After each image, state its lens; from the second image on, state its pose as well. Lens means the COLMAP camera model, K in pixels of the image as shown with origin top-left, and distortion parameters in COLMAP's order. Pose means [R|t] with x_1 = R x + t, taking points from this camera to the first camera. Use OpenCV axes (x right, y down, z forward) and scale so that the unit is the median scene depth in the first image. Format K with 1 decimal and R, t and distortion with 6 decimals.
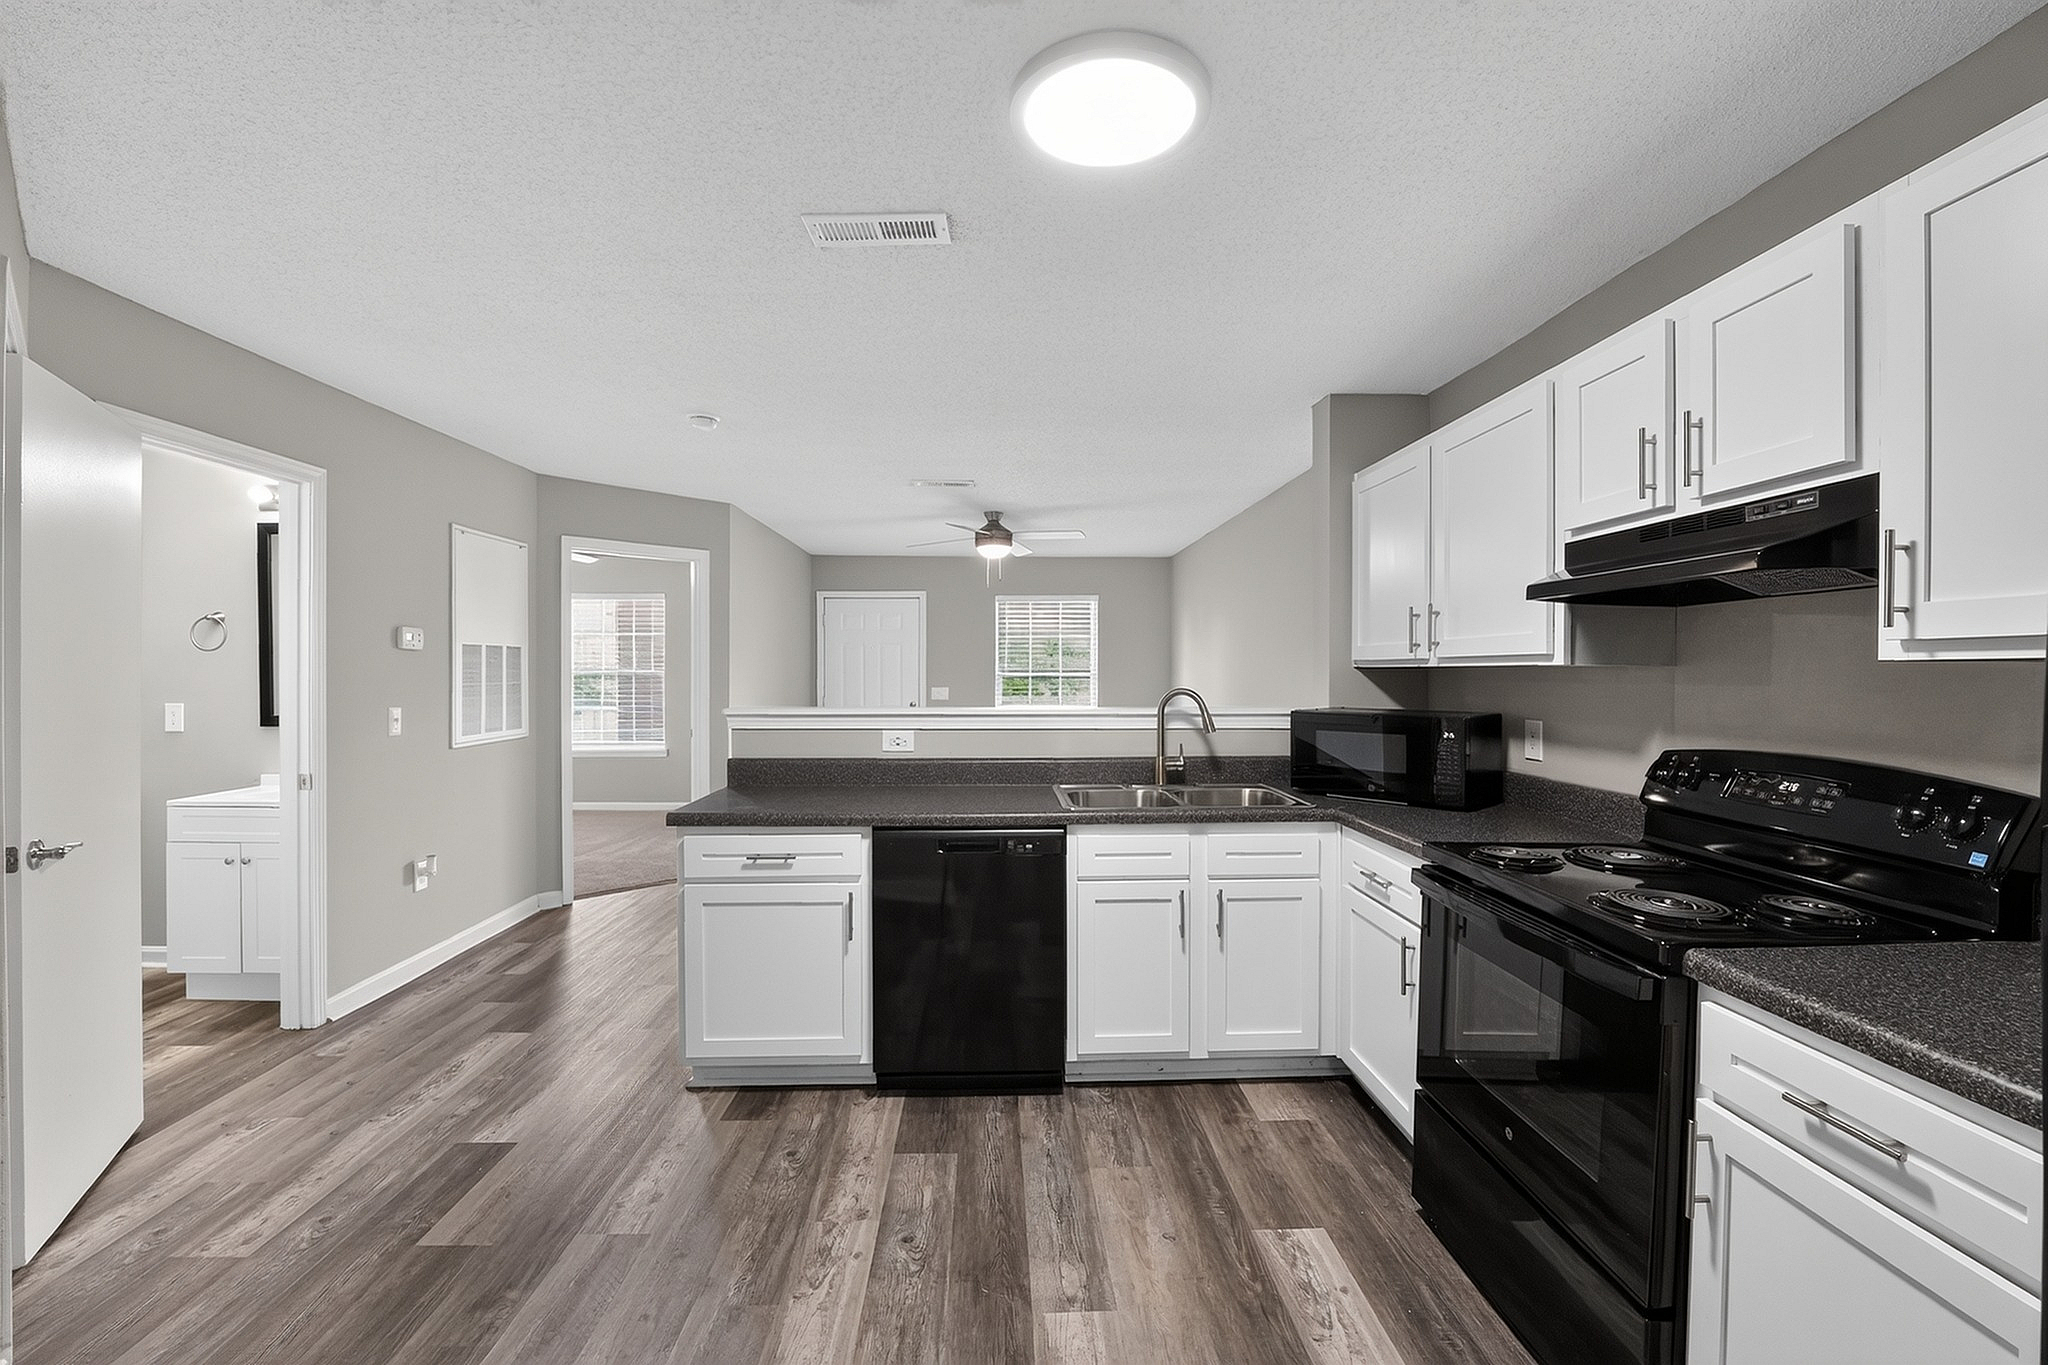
lens RADIAL K [[851.8, 0, 1024.0], [0, 851.8, 682.5], [0, 0, 1]] dist [-0.012901, 0.000309]
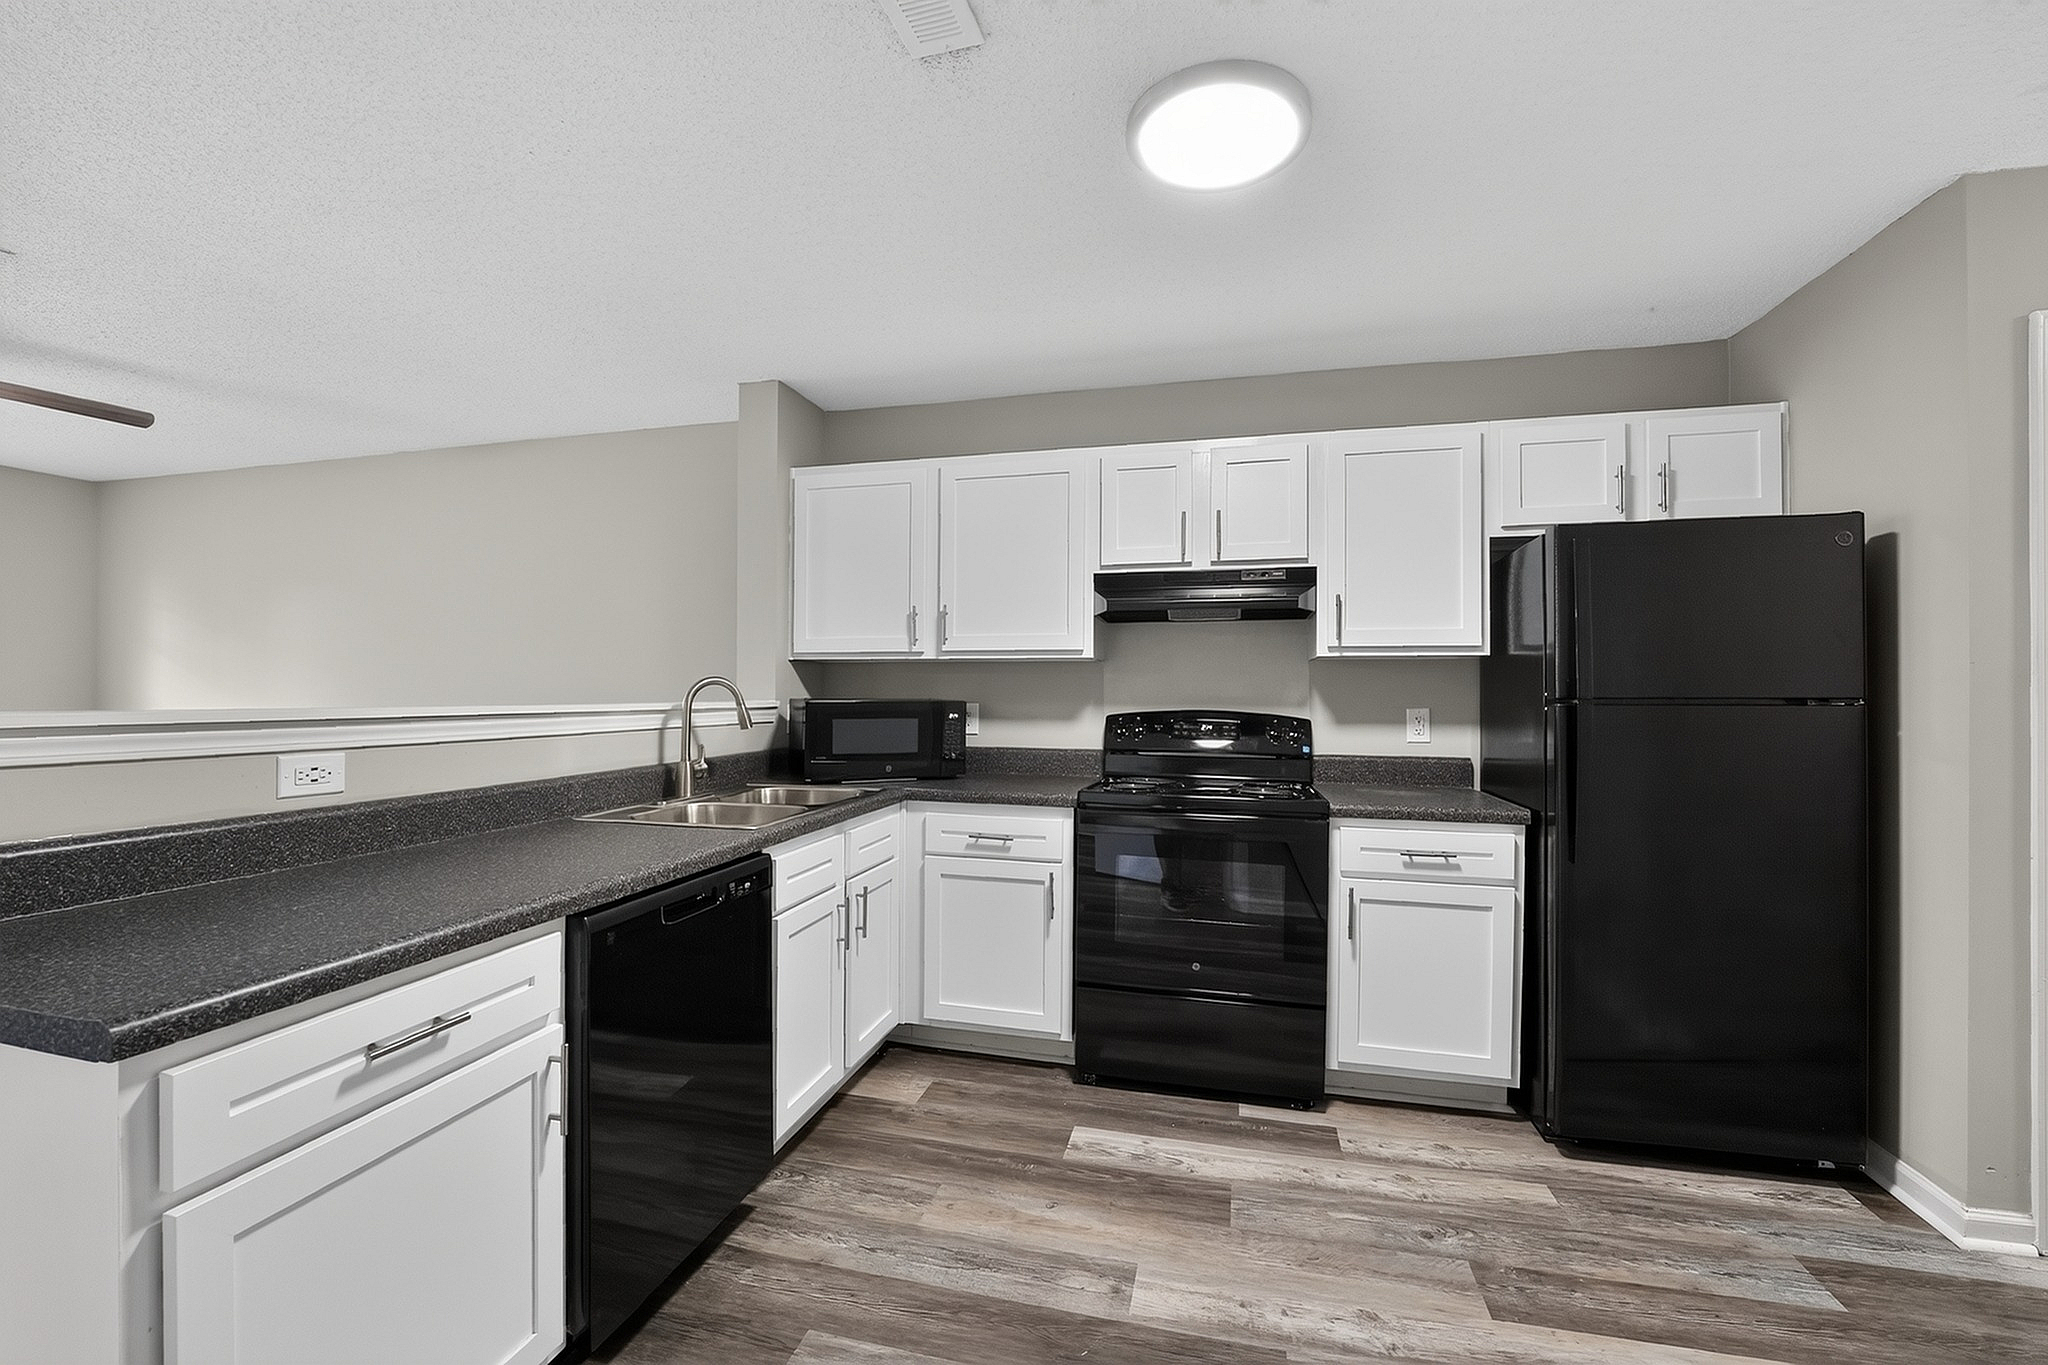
lens RADIAL K [[851.8, 0, 1024.0], [0, 851.8, 682.5], [0, 0, 1]] dist [-0.012901, 0.000309]
pose [[0.278520, 0.008342, 0.960394, -0.748029], [0.008683, 0.999900, -0.011203, 0.034986], [-0.960391, 0.011460, 0.278419, 0.674902]]
